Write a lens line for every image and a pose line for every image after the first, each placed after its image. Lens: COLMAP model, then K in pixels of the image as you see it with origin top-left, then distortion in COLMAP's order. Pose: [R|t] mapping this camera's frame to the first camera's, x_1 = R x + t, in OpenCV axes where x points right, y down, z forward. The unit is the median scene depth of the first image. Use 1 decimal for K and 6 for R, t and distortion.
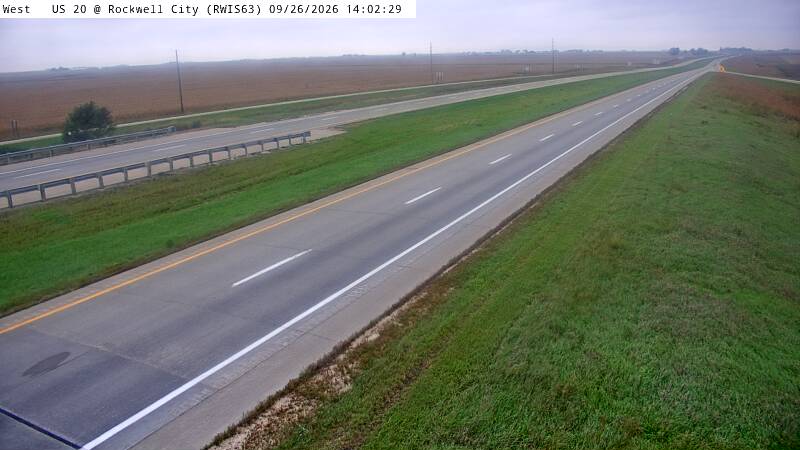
lens RADIAL K [[639.3, 0, 402.6], [0, 639.3, 224.8], [0, 0, 1]] dist [-0.123899, 0.073303]
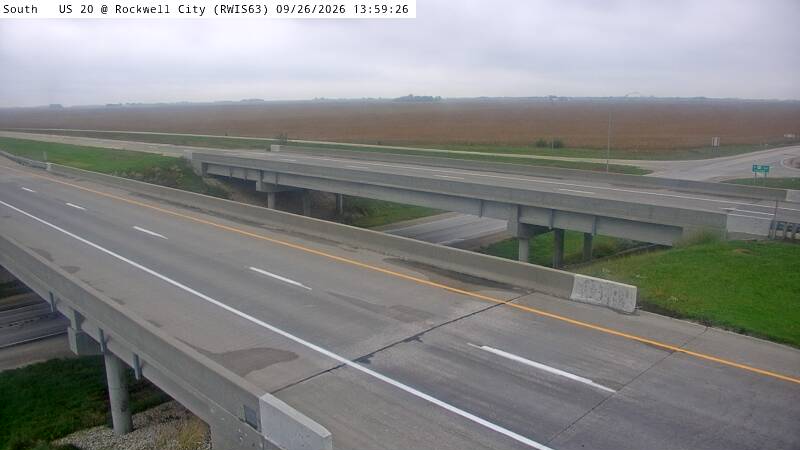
lens RADIAL K [[639.3, 0, 404.9], [0, 639.3, 227.1], [0, 0, 1]] dist [-0.123899, 0.073303]
pose [[-0.323138, 0.212600, -0.922162, 0.747535], [-0.226263, 0.928821, 0.293421, -0.397615], [0.918905, 0.303467, -0.252033, 1.419143]]
